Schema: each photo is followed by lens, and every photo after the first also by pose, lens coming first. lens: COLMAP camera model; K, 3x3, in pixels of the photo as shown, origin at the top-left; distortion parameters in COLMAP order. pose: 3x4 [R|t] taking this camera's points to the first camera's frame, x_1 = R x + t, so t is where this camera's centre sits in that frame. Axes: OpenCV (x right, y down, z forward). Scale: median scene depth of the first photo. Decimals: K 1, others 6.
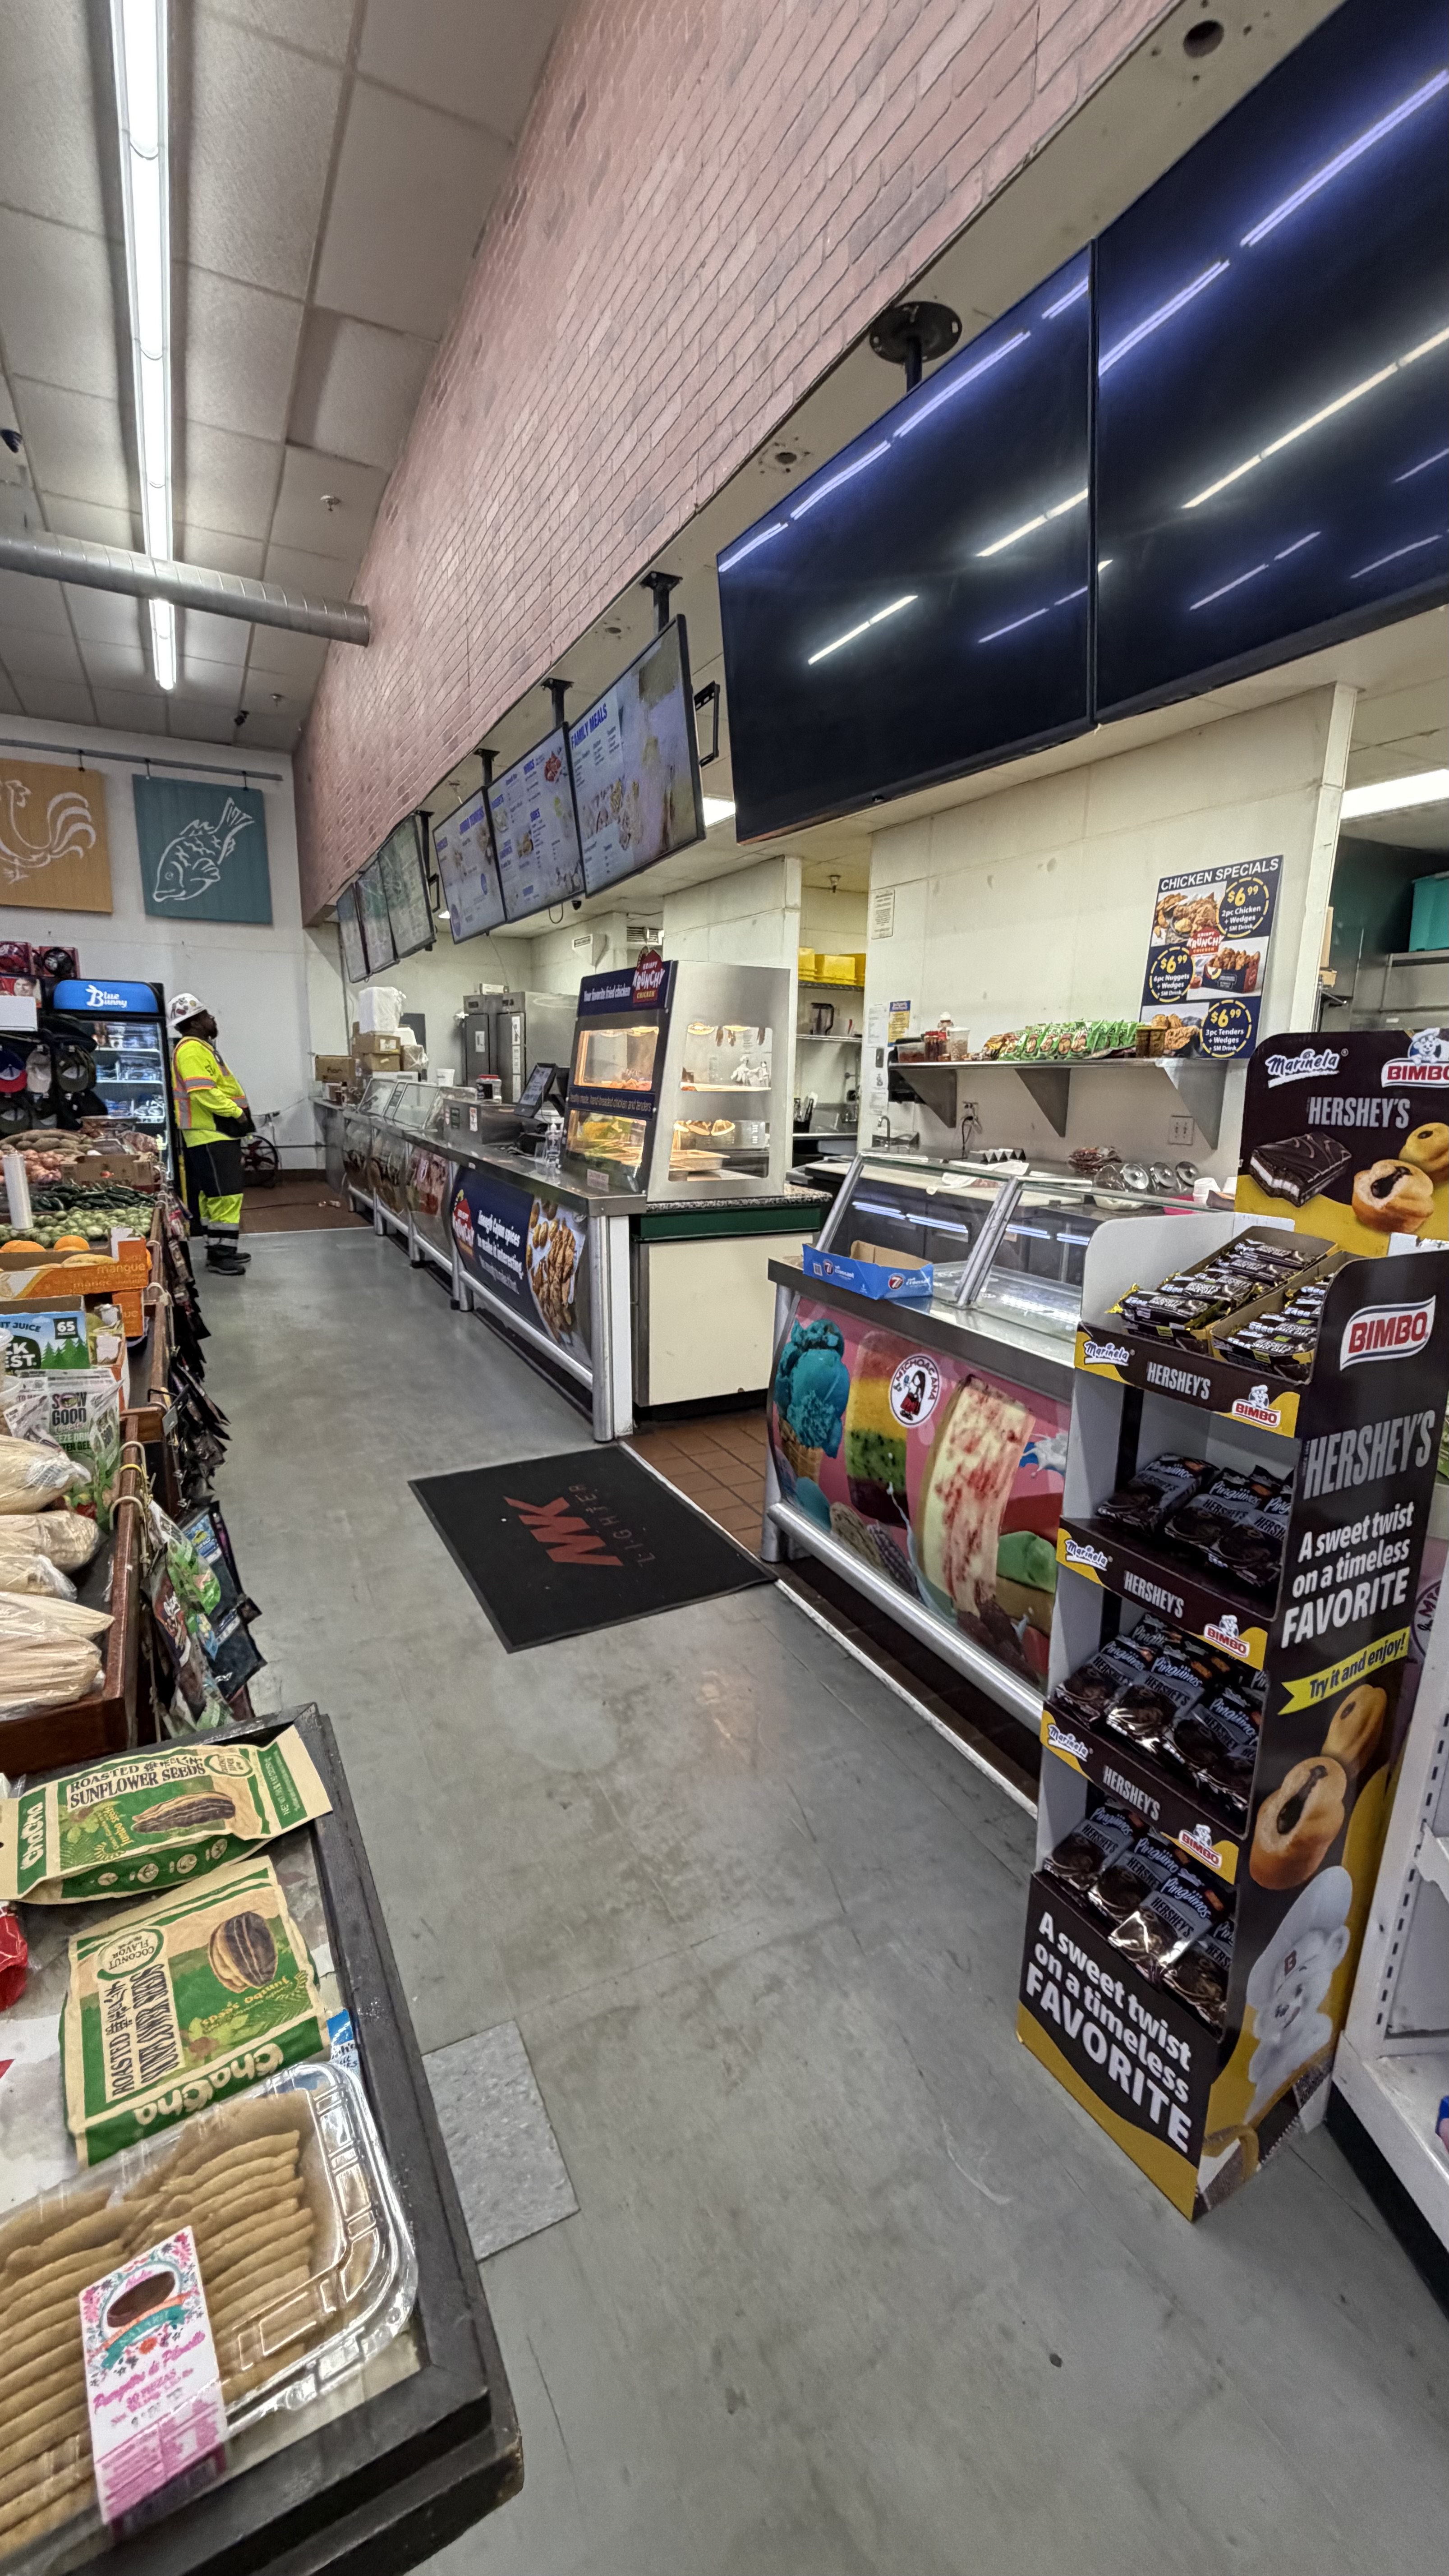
lens RADIAL K [[1023.5, 0, 728.8], [0, 1023.5, 1283.8], [0, 0, 1]] dist [0.000142, -0.000296]
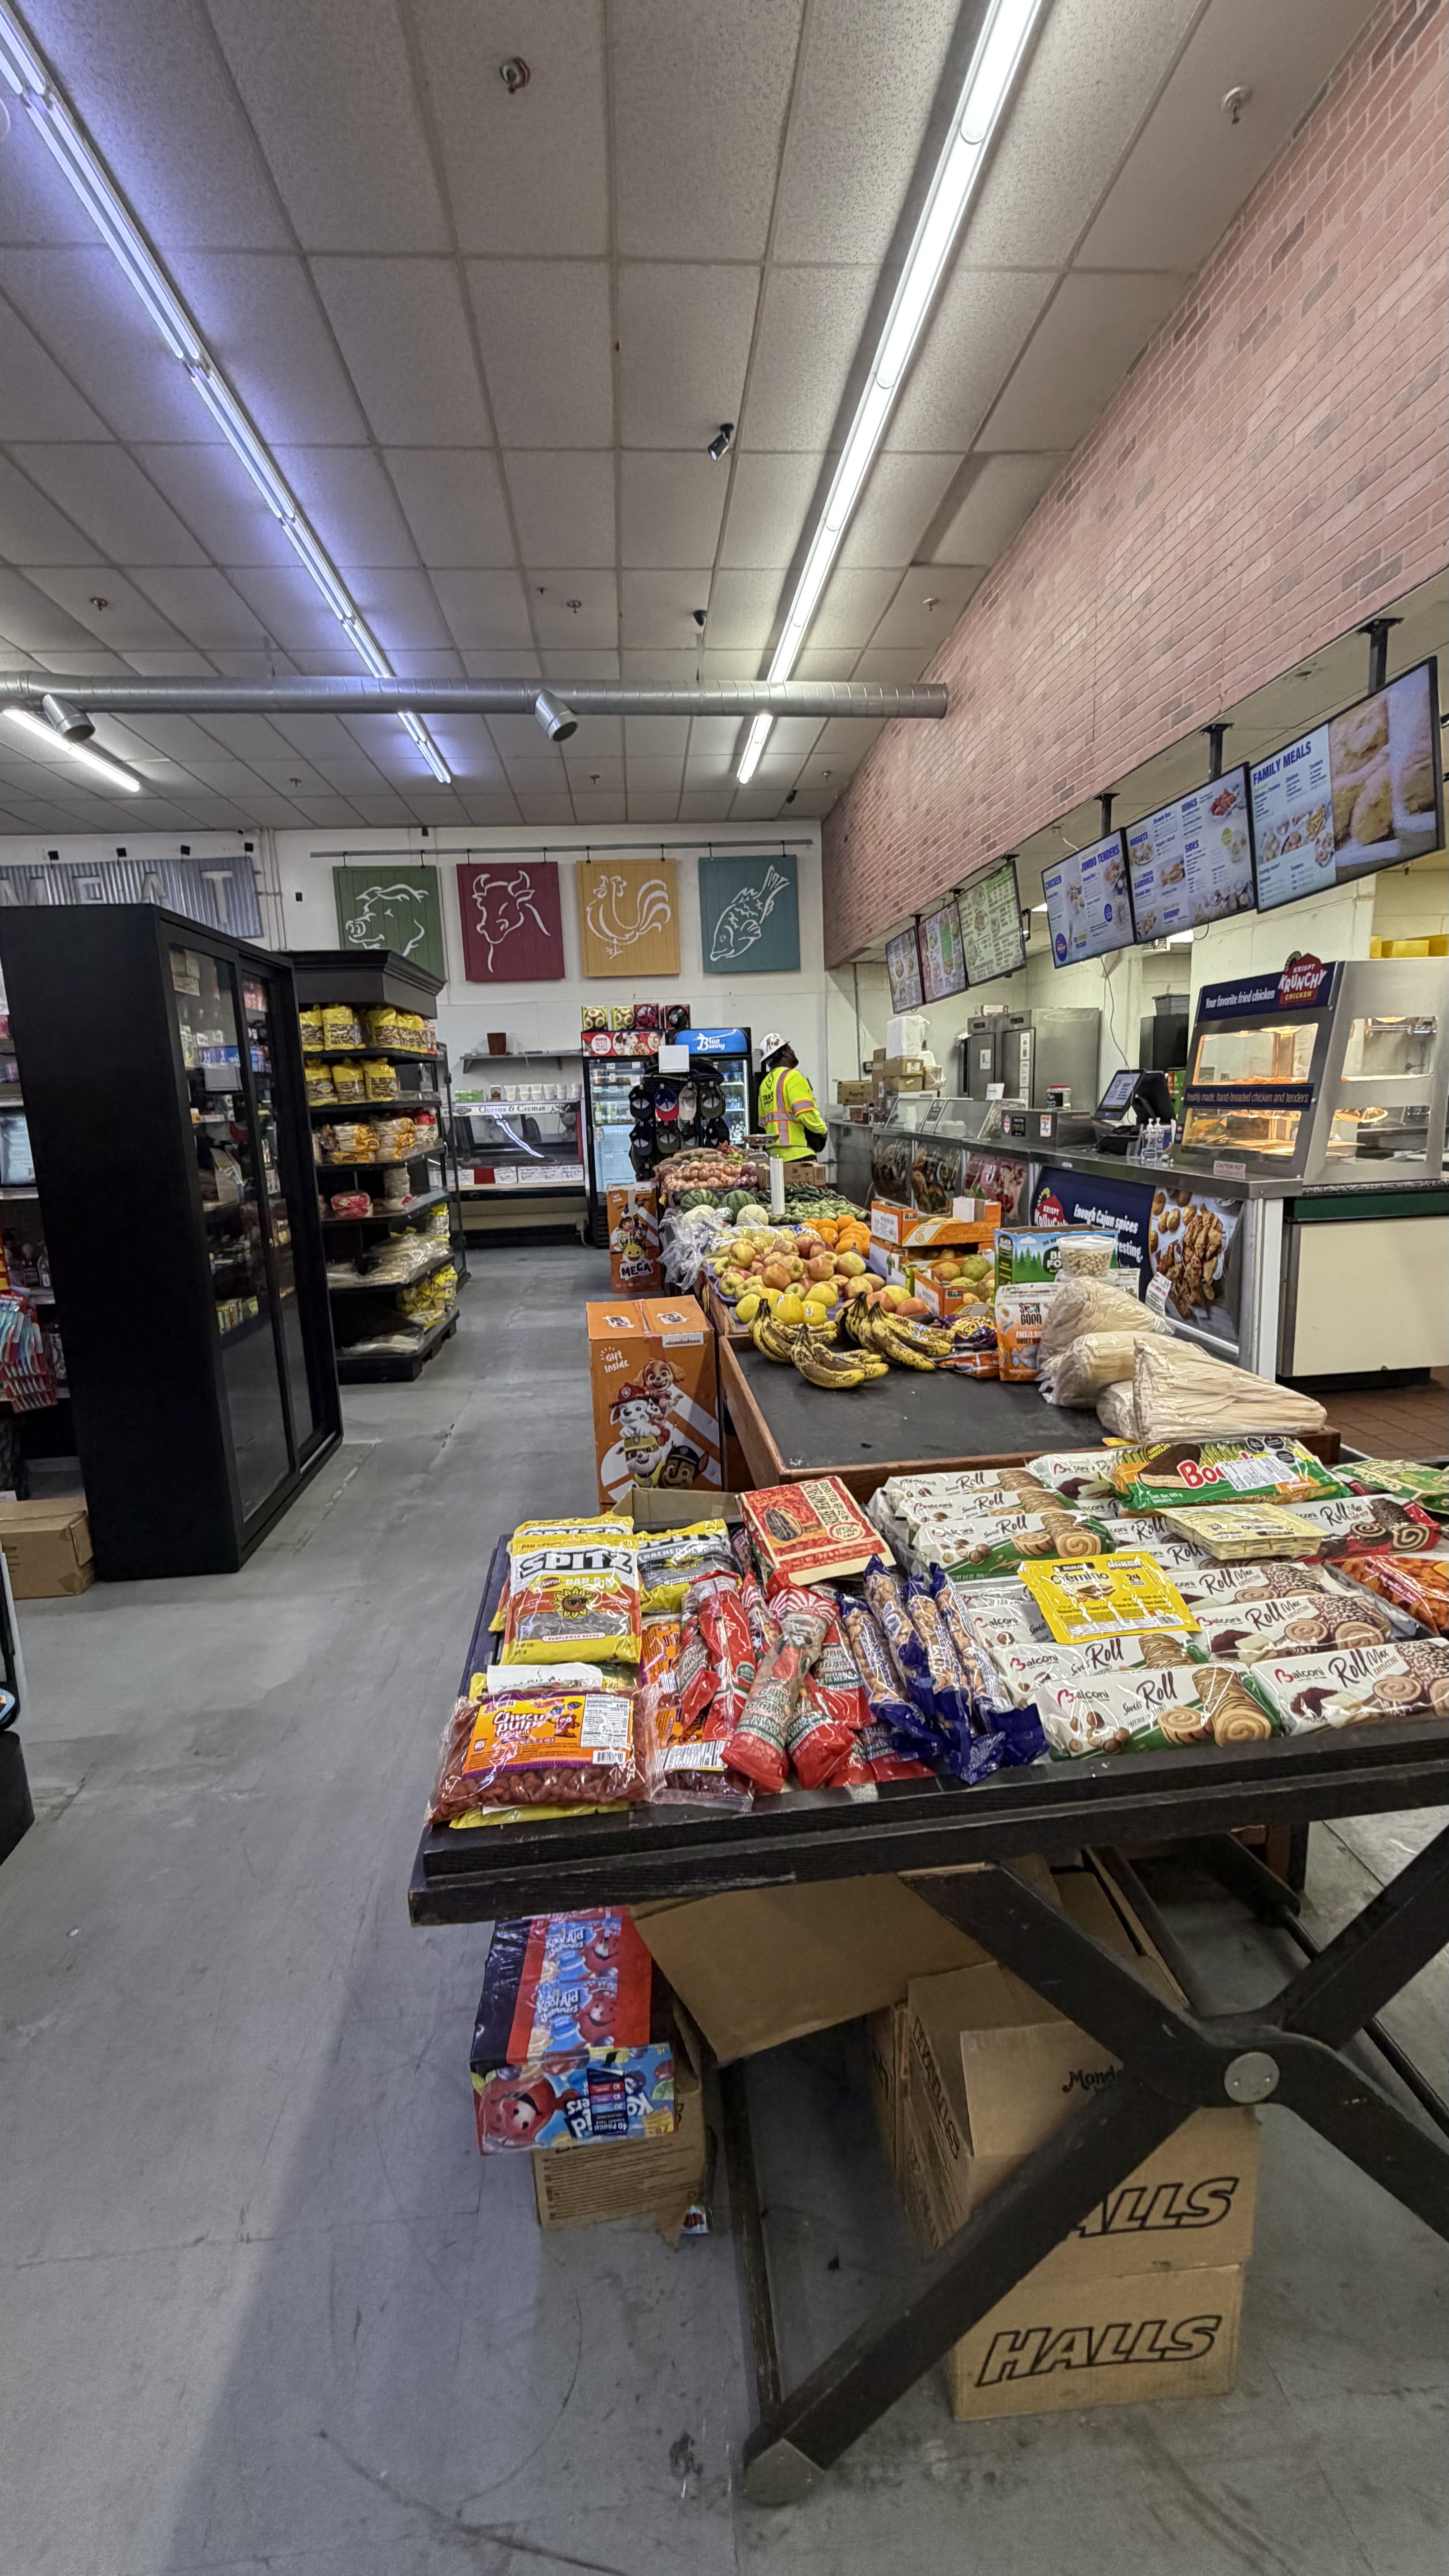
lens RADIAL K [[1023.5, 0, 726.8], [0, 1023.5, 1283.1], [0, 0, 1]] dist [0.000142, -0.000296]
pose [[0.922515, 0.014106, -0.385703, -0.155958], [-0.021762, 0.999643, -0.015491, 0.037241], [0.385347, 0.022685, 0.922493, -0.162443]]
